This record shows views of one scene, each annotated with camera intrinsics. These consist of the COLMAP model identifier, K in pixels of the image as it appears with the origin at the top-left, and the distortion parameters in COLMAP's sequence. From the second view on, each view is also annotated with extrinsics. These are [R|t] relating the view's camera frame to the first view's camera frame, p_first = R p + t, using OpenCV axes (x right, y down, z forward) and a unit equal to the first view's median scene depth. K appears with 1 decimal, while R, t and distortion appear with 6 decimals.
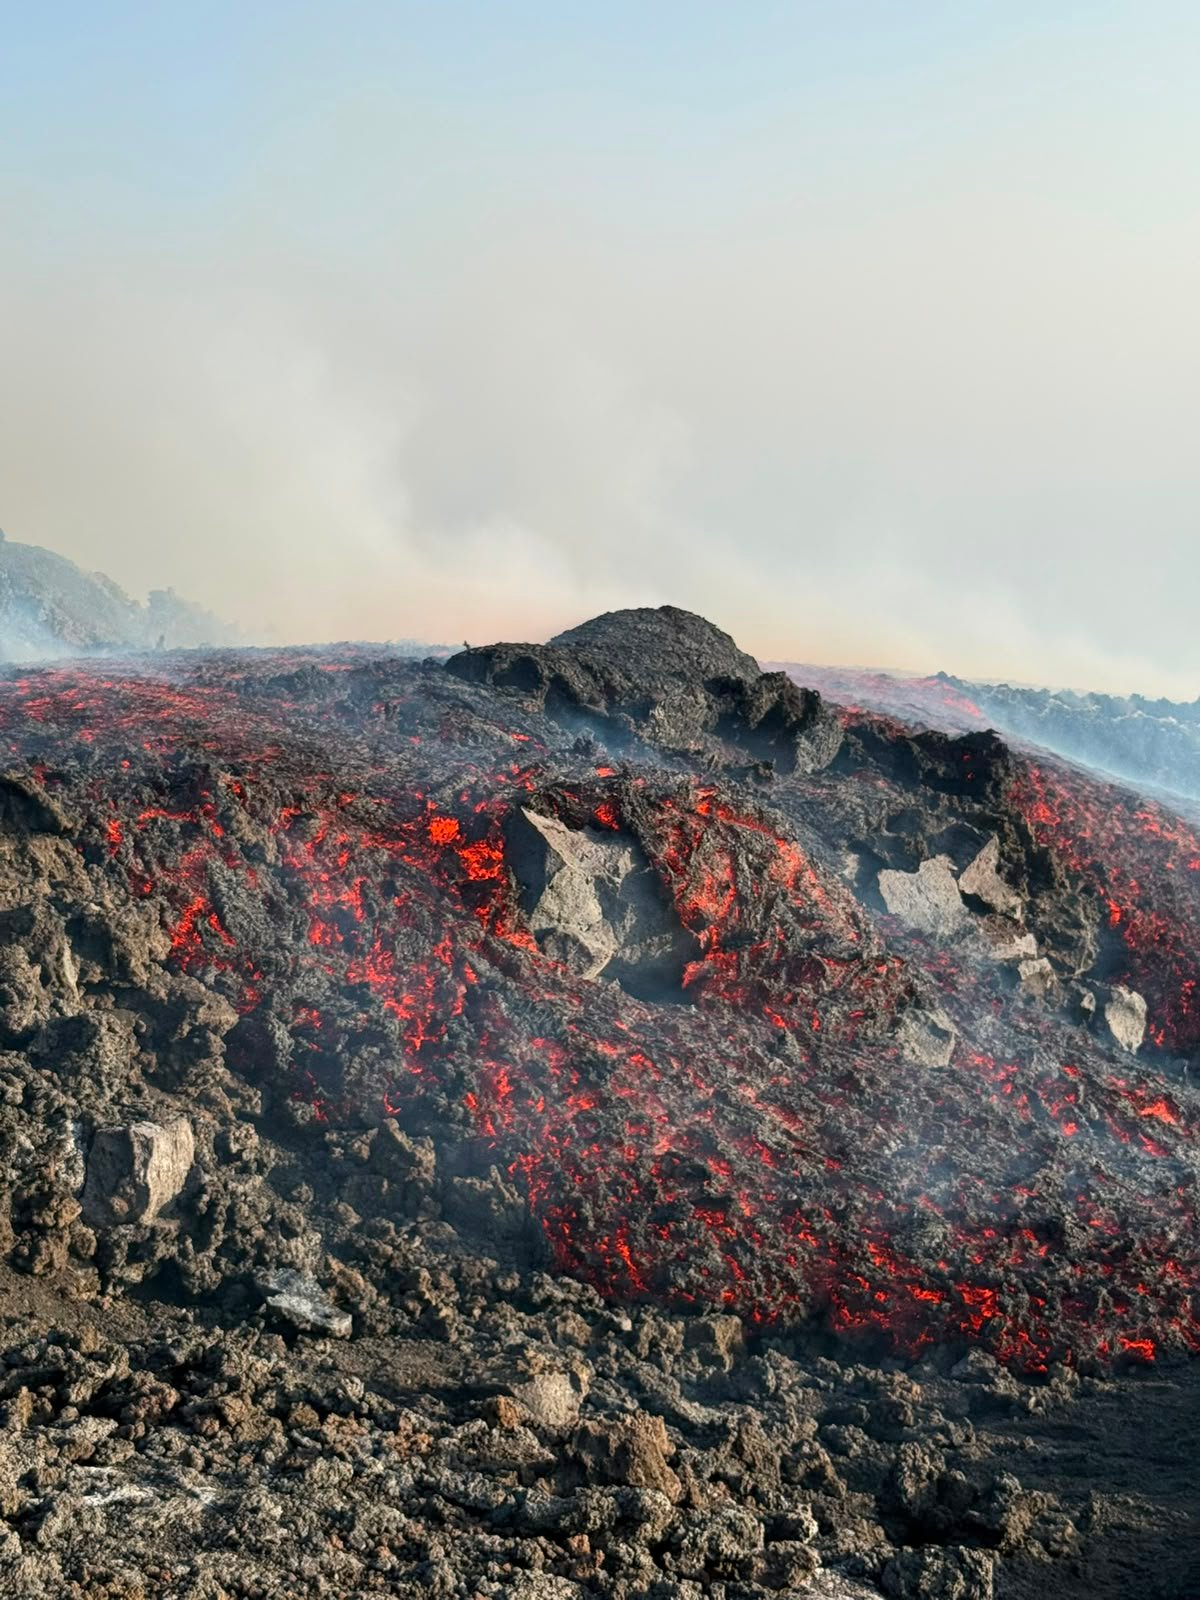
lens RADIAL K [[2245.6, 0, 655.3], [0, 2245.6, 808.0], [0, 0, 1]] dist [0.061164, 0.000000]
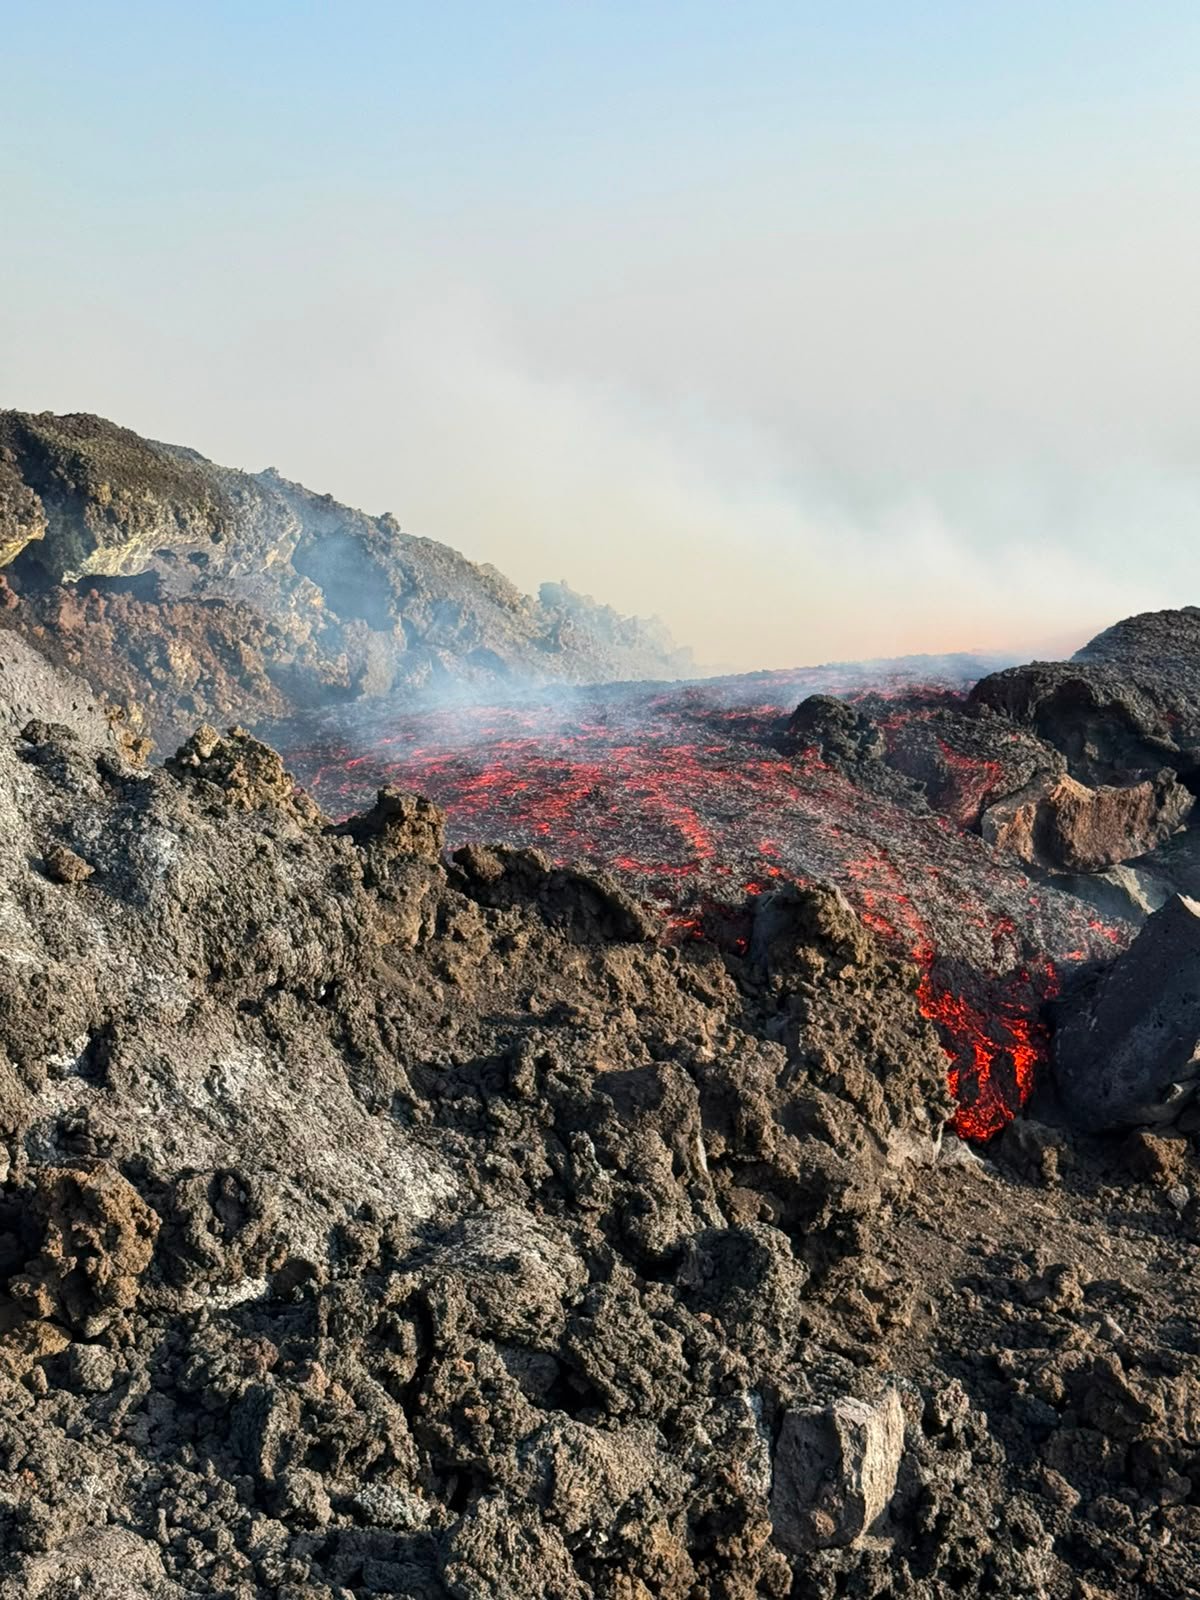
lens RADIAL K [[2245.6, 0, 636.2], [0, 2245.6, 791.8], [0, 0, 1]] dist [0.061164, 0.000000]
pose [[0.991732, 0.005148, -0.128219, -0.190455], [-0.004369, 0.999970, 0.006355, -0.051270], [0.128248, -0.005743, 0.991725, 0.274154]]
